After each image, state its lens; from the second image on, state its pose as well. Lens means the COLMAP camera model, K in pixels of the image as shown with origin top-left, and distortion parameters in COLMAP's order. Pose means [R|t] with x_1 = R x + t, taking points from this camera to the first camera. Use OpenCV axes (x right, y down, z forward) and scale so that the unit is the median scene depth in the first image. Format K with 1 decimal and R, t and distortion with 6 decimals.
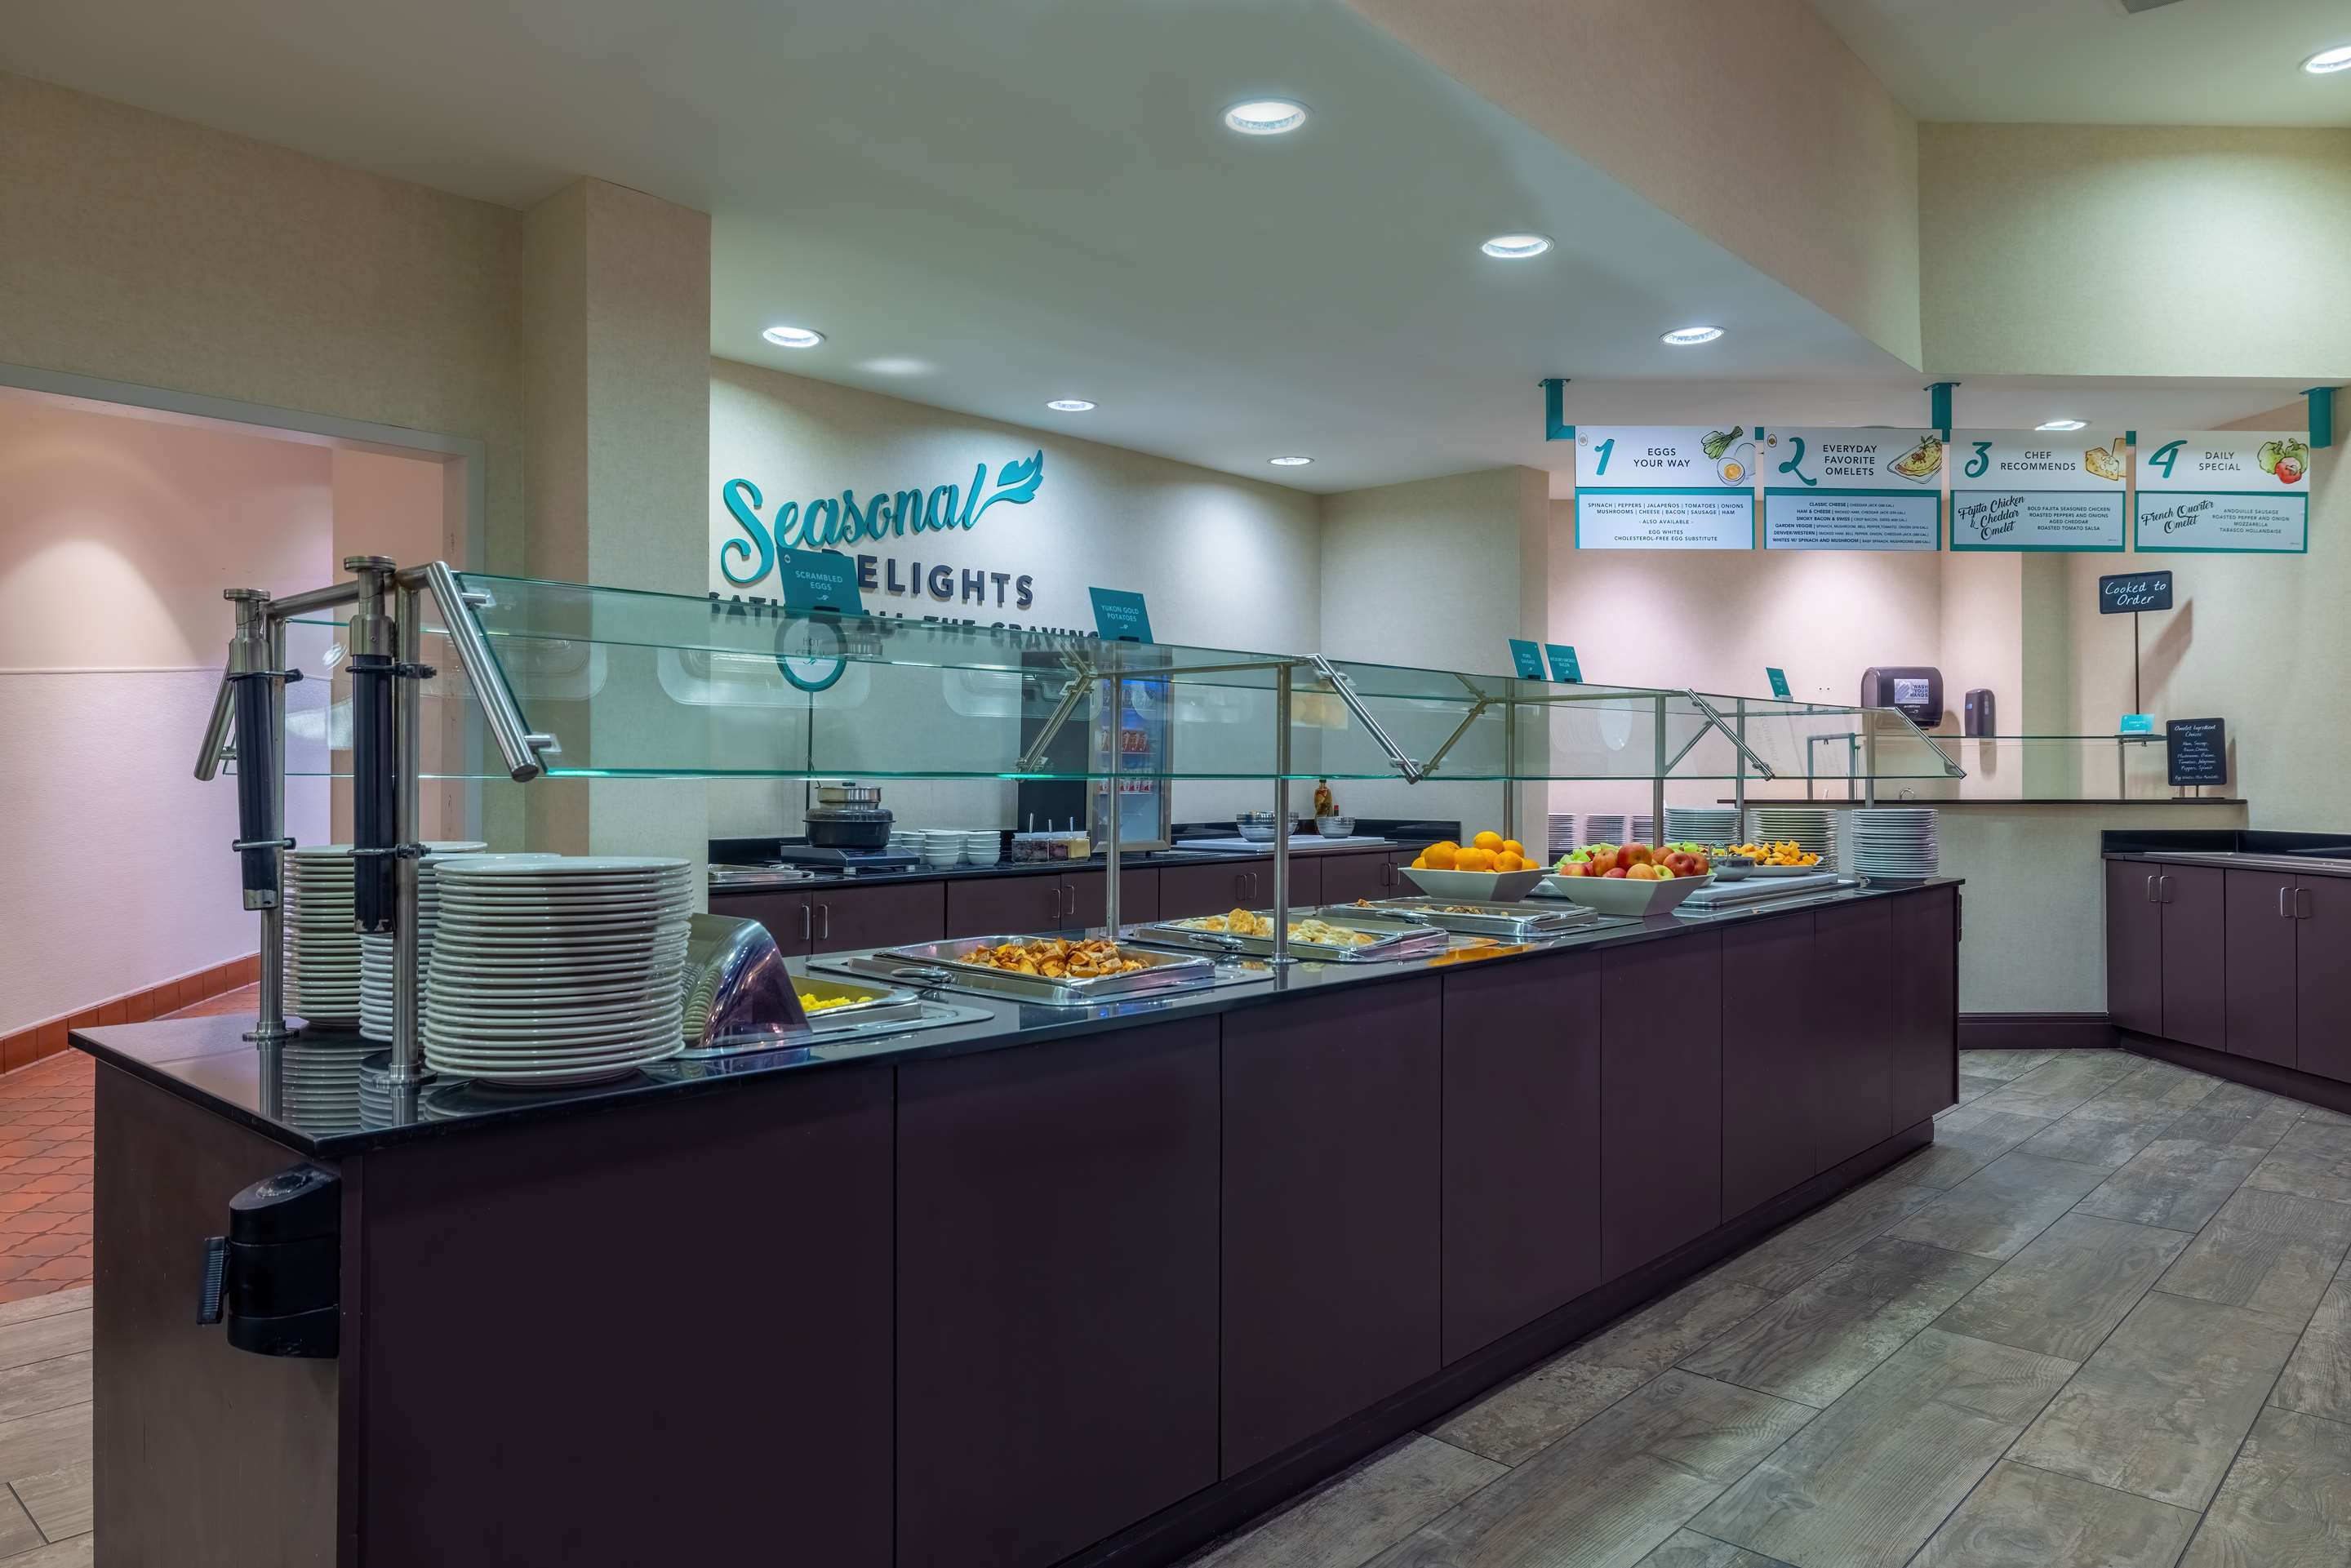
lens RADIAL K [[1555.5, 0, 1175.5], [0, 1555.5, 784.0], [0, 0, 1]] dist [-0.000512, 0.000628]
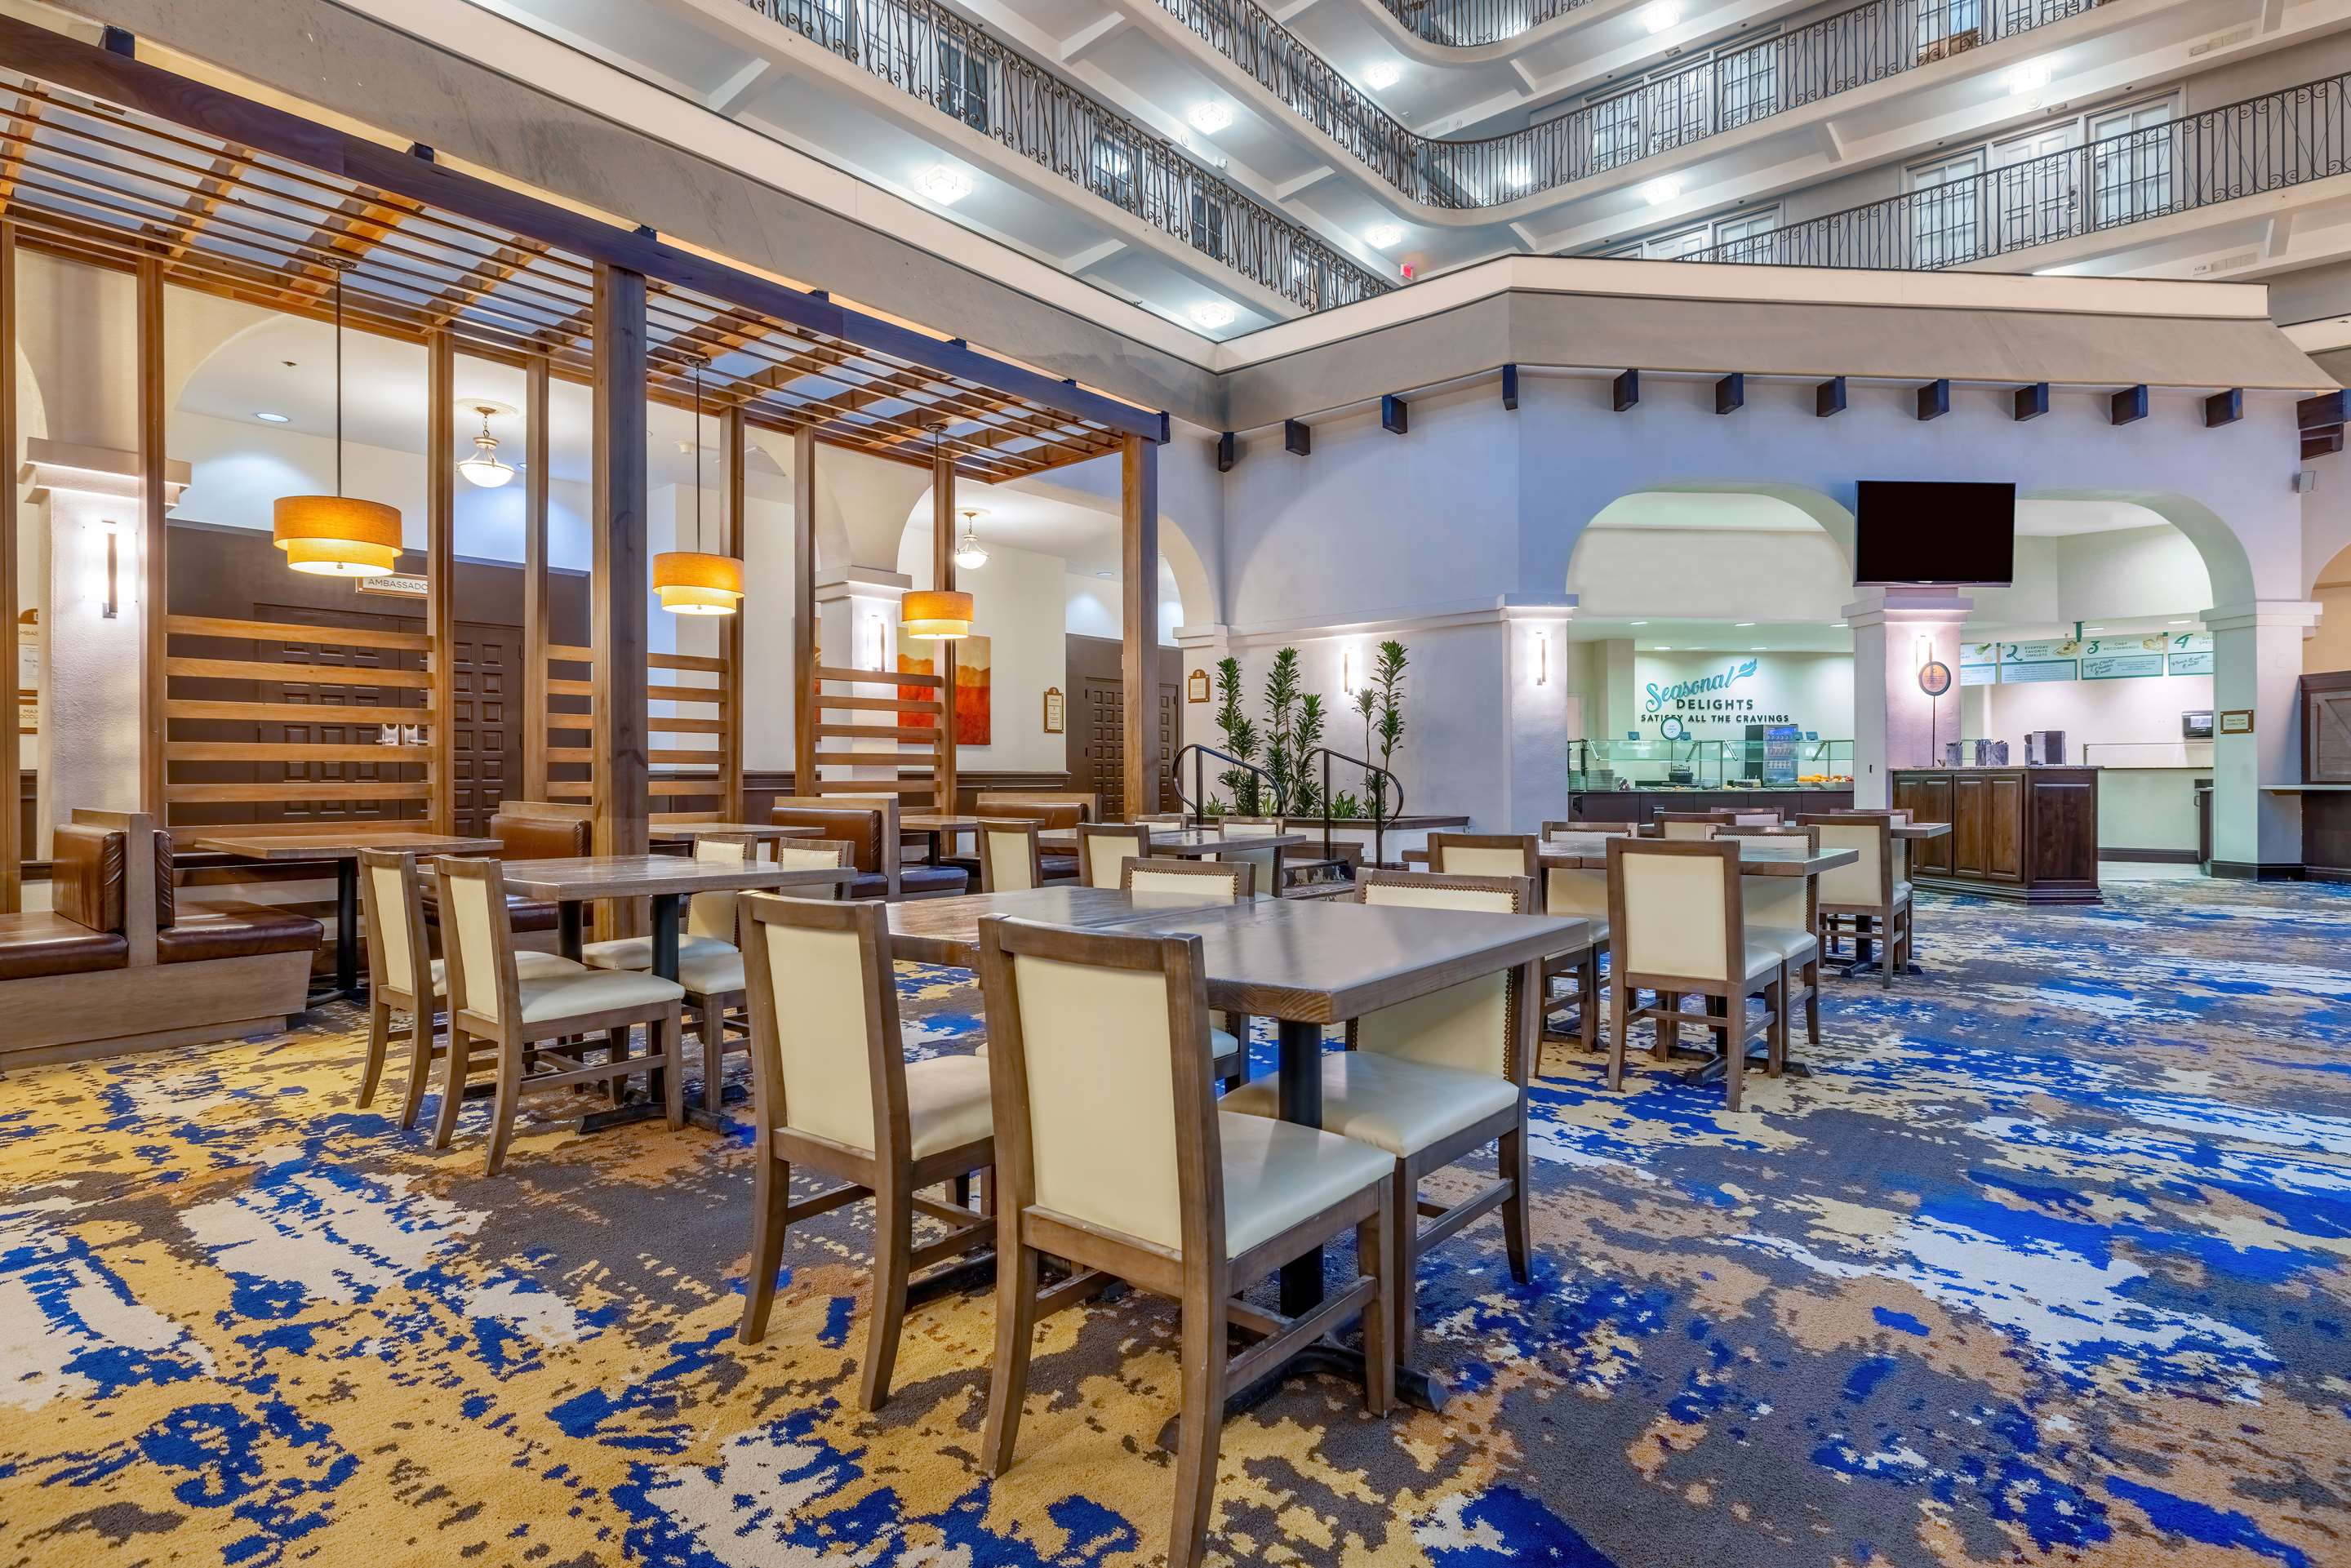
lens RADIAL K [[1189.8, 0, 1175.5], [0, 1189.8, 784.0], [0, 0, 1]] dist [-0.000257, 0.000058]
pose [[0.747698, -0.001925, -0.664036, 0.690441], [0.003295, 0.999994, 0.000811, 0.033801], [0.664031, -0.002794, 0.747700, -1.712441]]
